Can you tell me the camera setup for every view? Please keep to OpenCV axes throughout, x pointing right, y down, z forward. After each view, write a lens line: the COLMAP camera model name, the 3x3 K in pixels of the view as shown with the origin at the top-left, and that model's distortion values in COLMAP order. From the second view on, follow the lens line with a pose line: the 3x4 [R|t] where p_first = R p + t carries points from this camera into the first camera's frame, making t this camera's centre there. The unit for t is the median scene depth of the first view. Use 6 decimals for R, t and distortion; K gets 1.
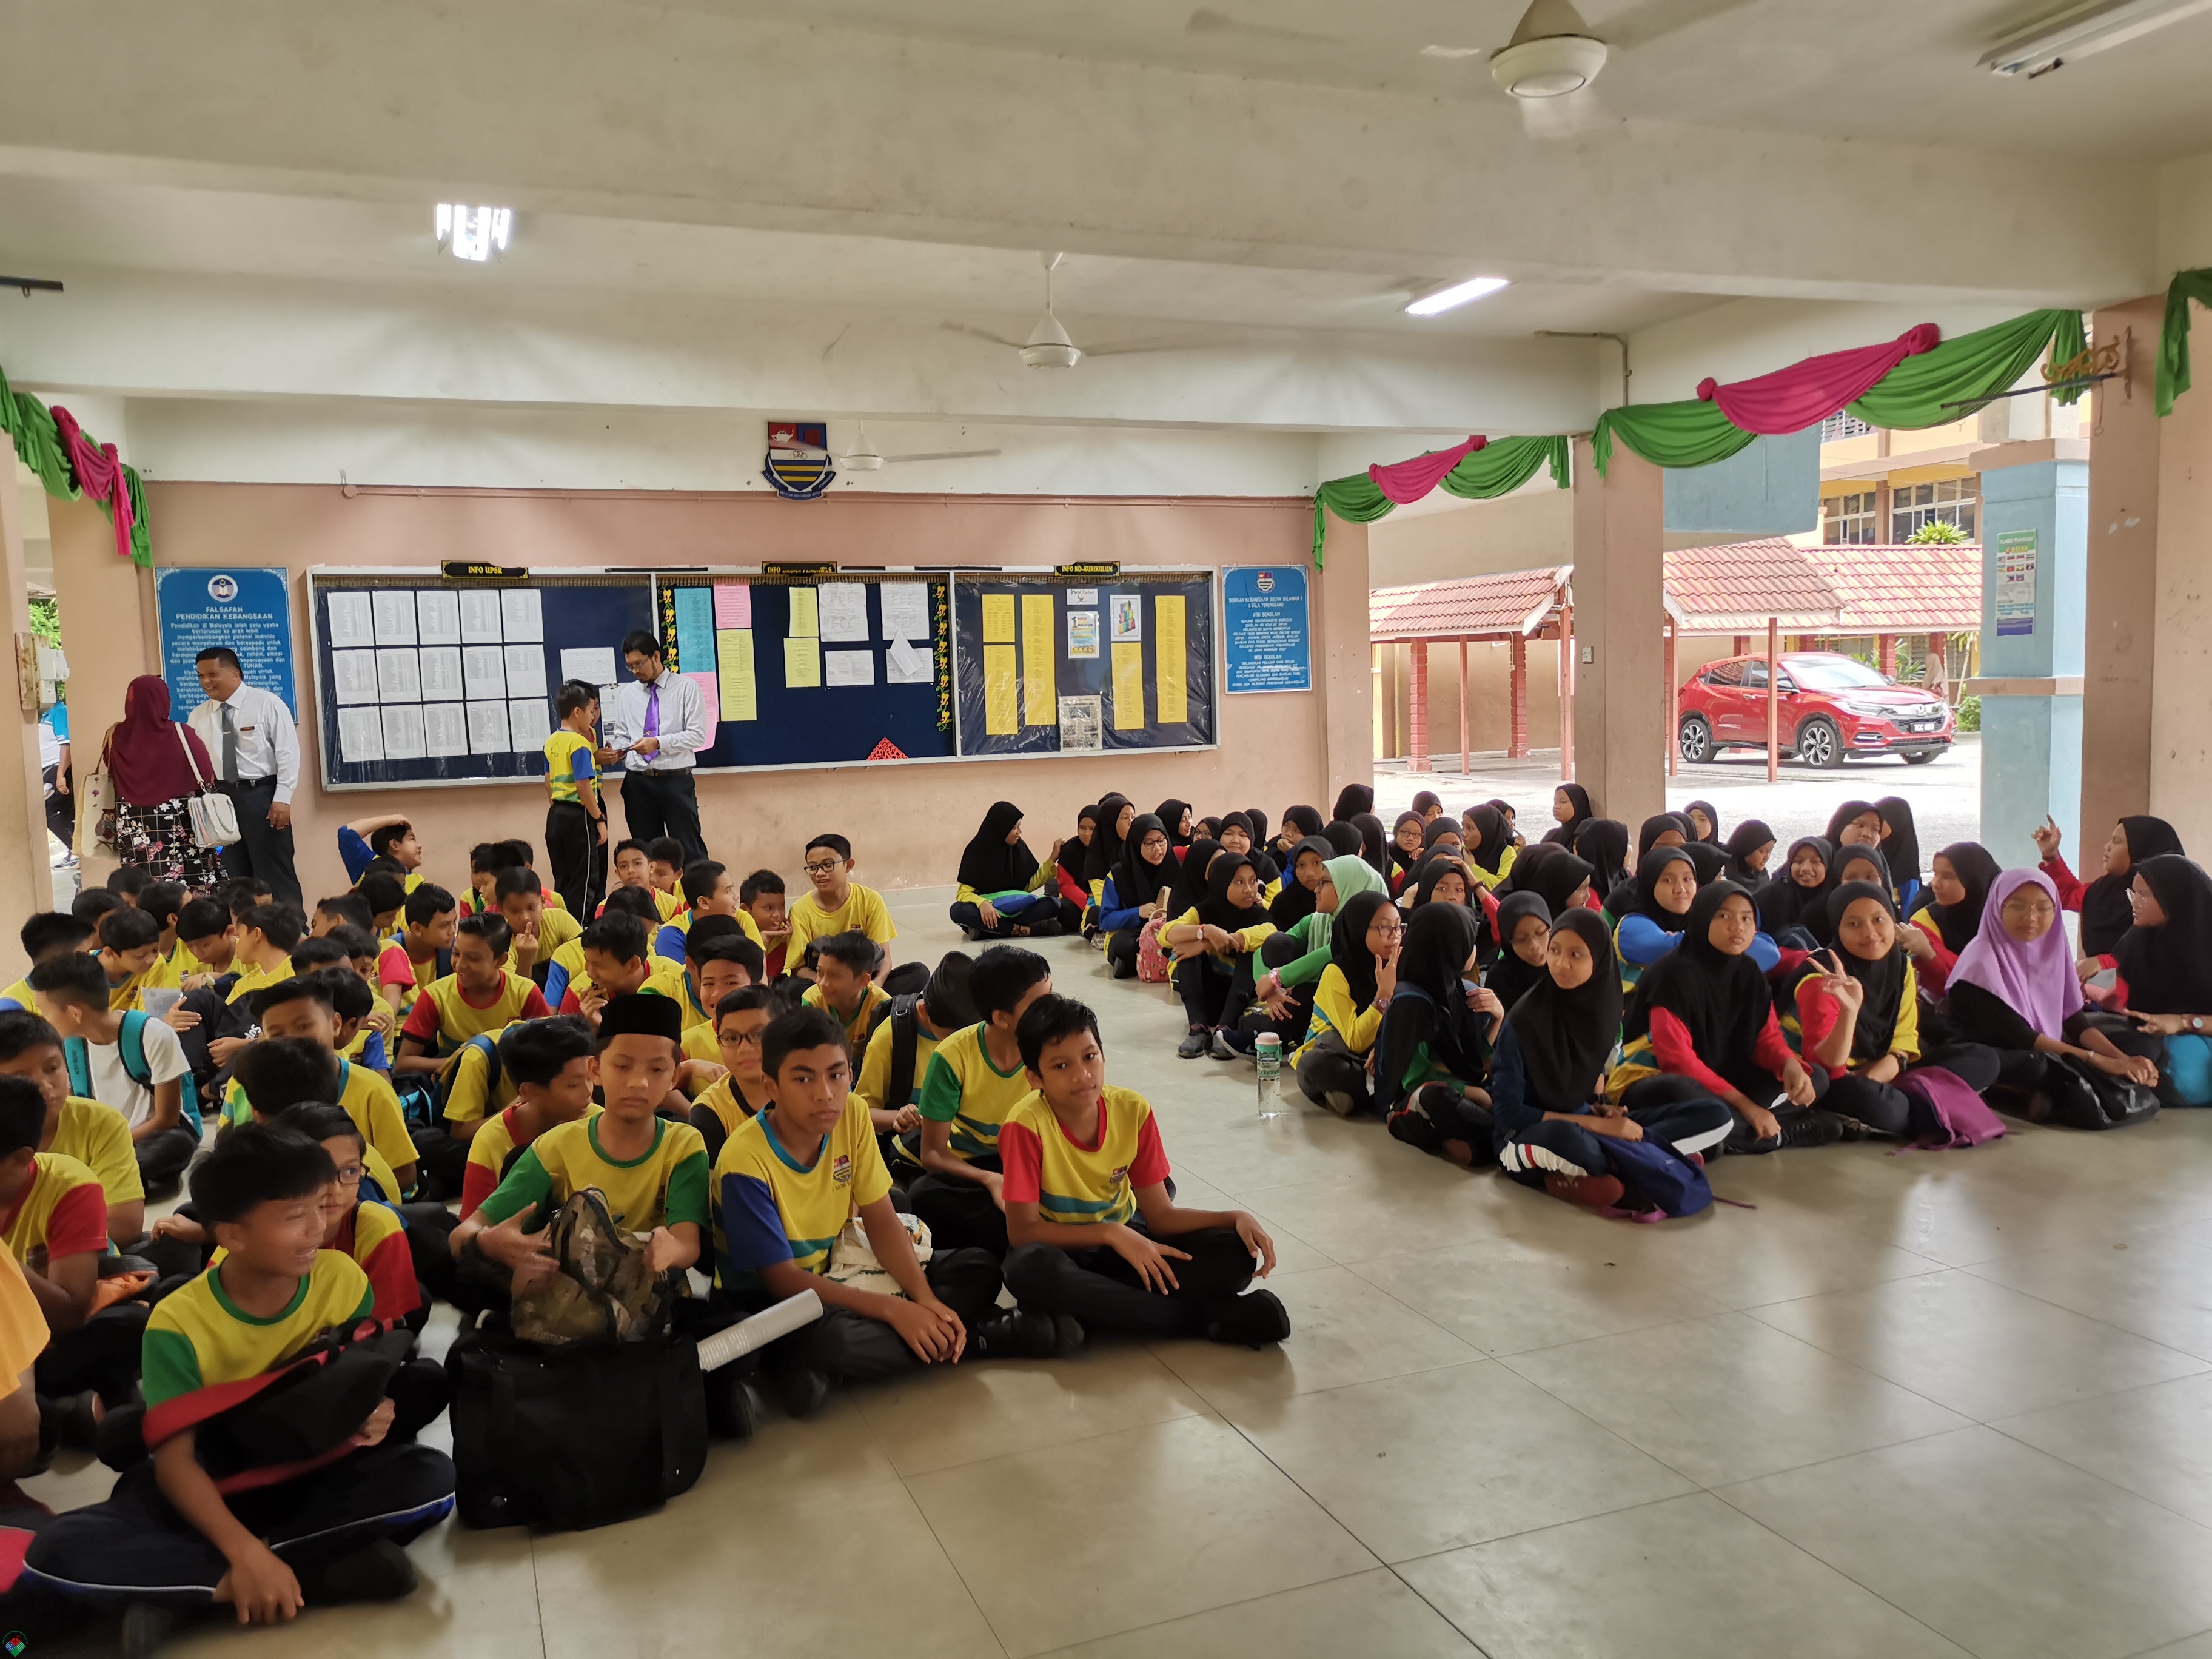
lens RADIAL K [[1679.5, 0, 1103.3], [0, 1679.5, 822.3], [0, 0, 1]] dist [0.038166, -0.025221]
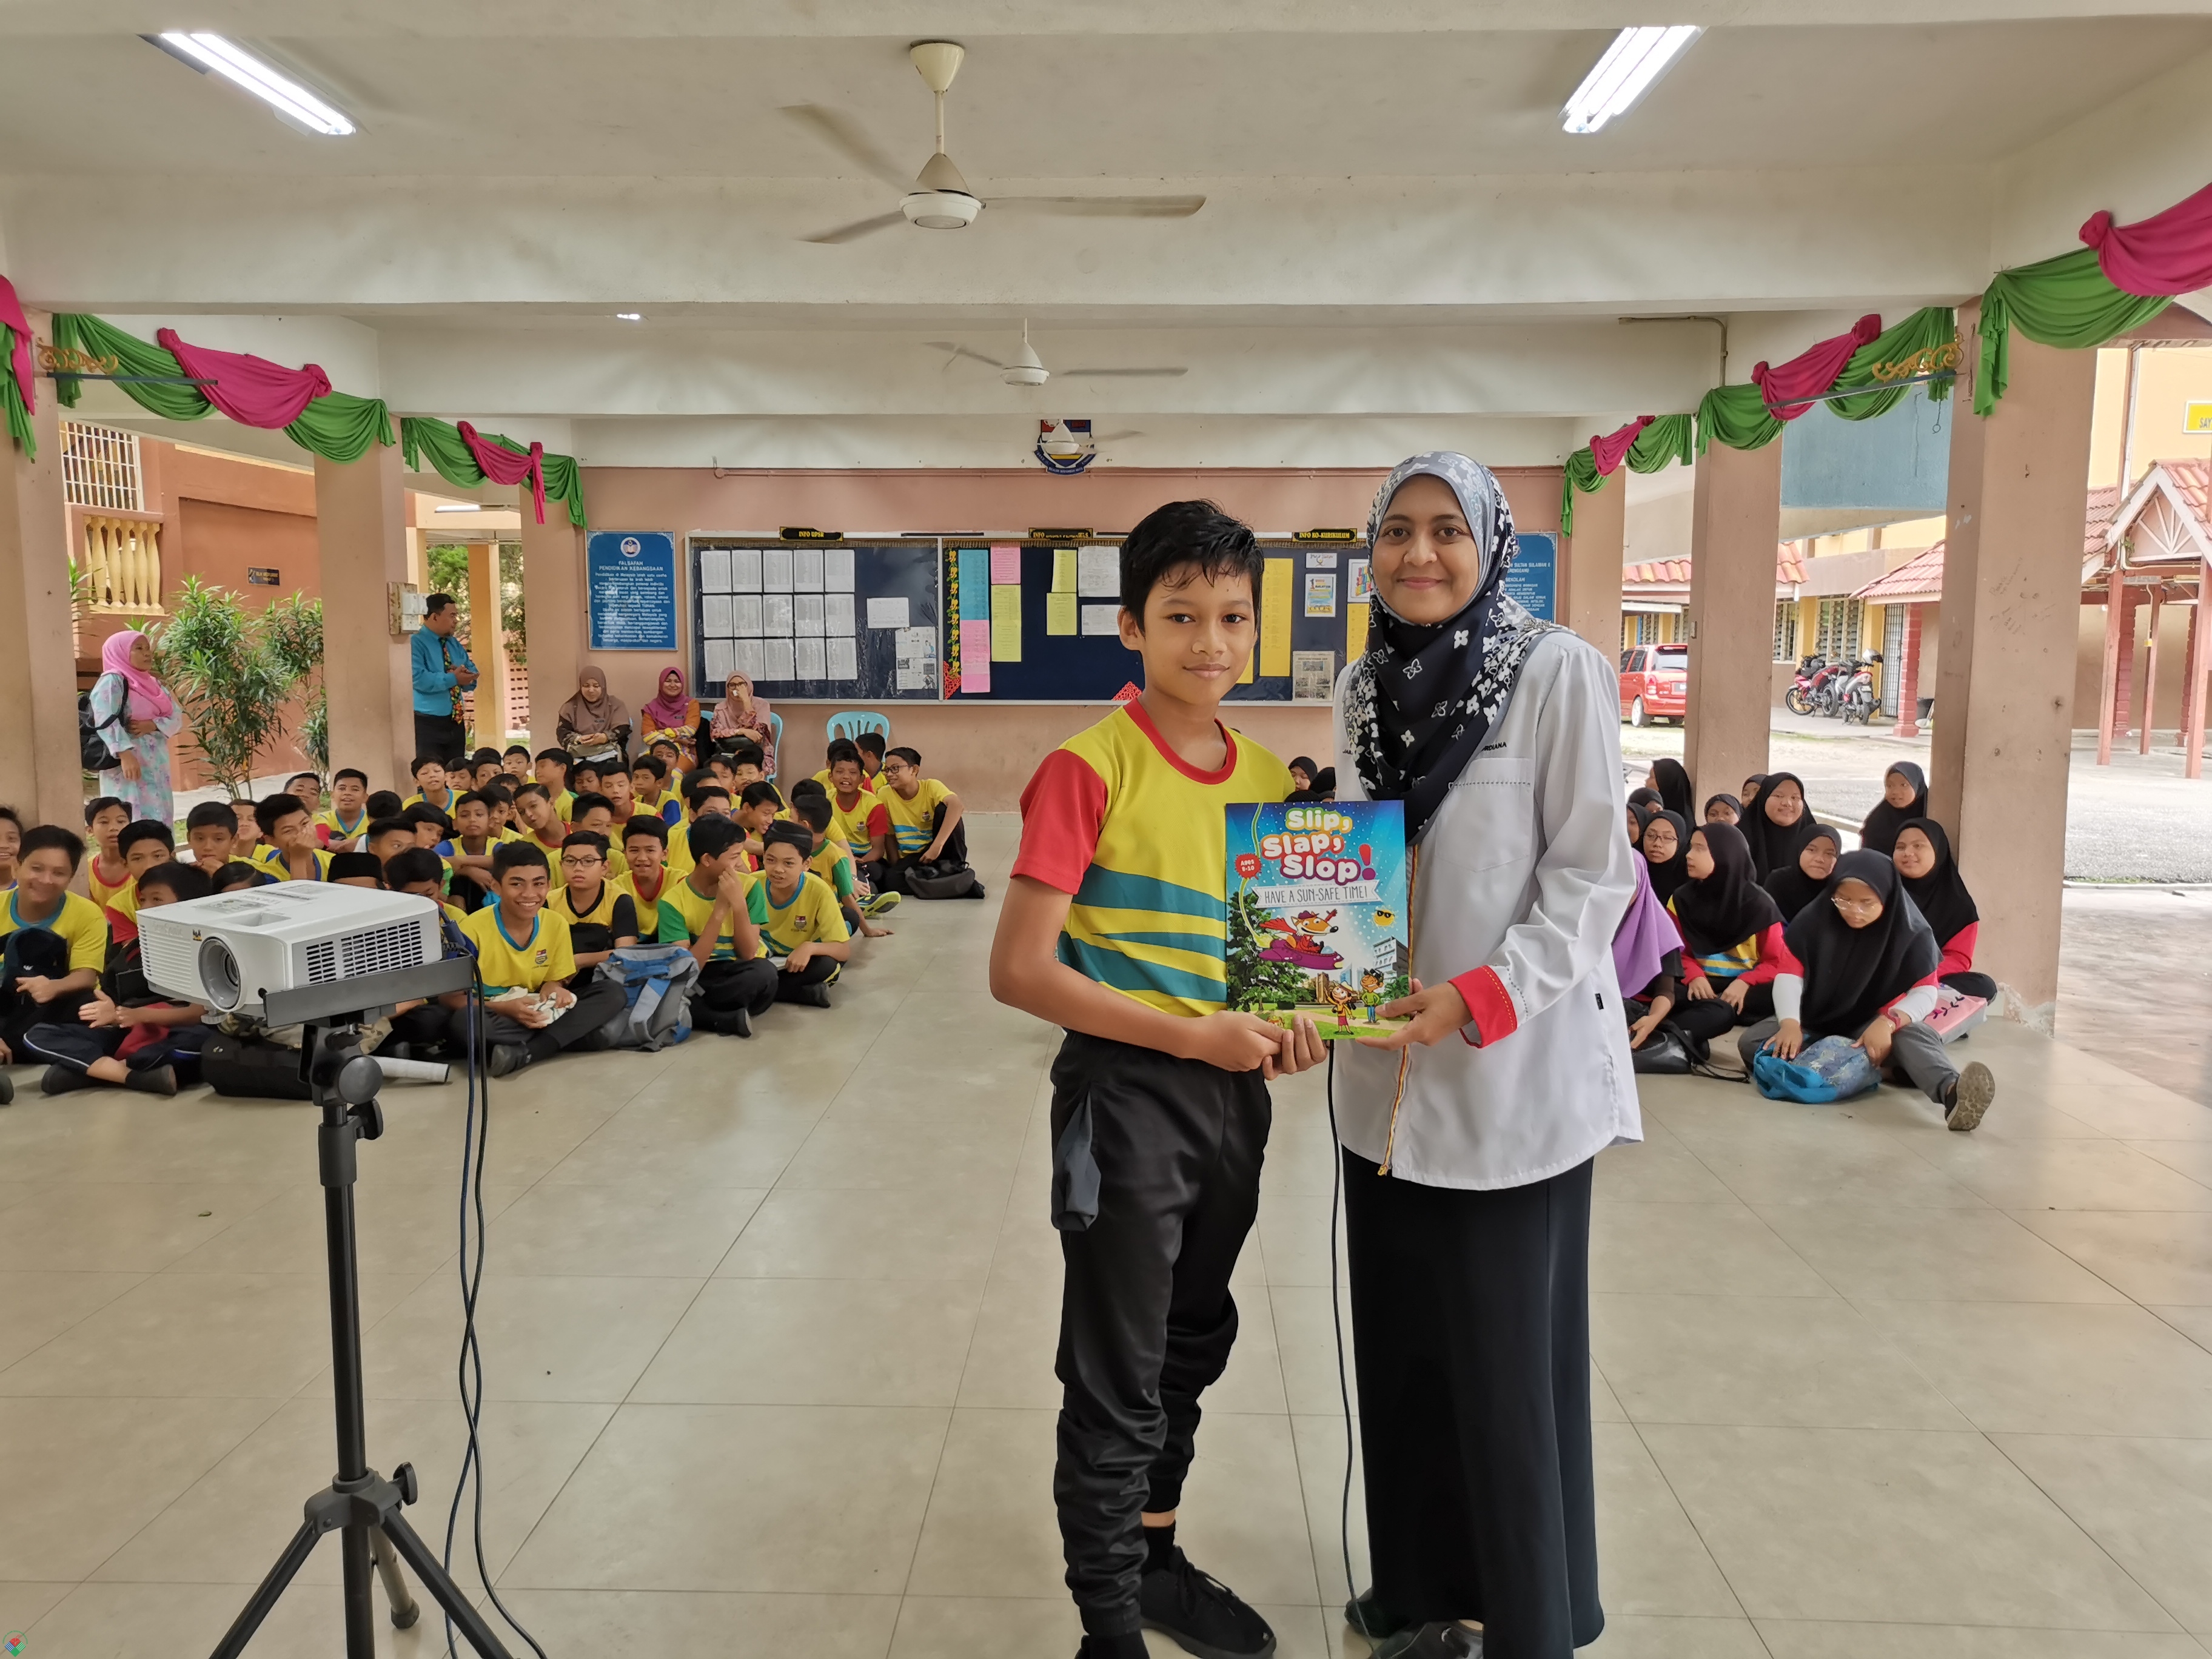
lens RADIAL K [[1679.5, 0, 1100.5], [0, 1679.5, 840.1], [0, 0, 1]] dist [0.038166, -0.025221]
pose [[0.923446, 0.078543, -0.375604, 0.309423], [-0.062420, 0.996538, 0.054925, -0.003811], [0.378618, -0.027275, 0.925151, -0.085941]]
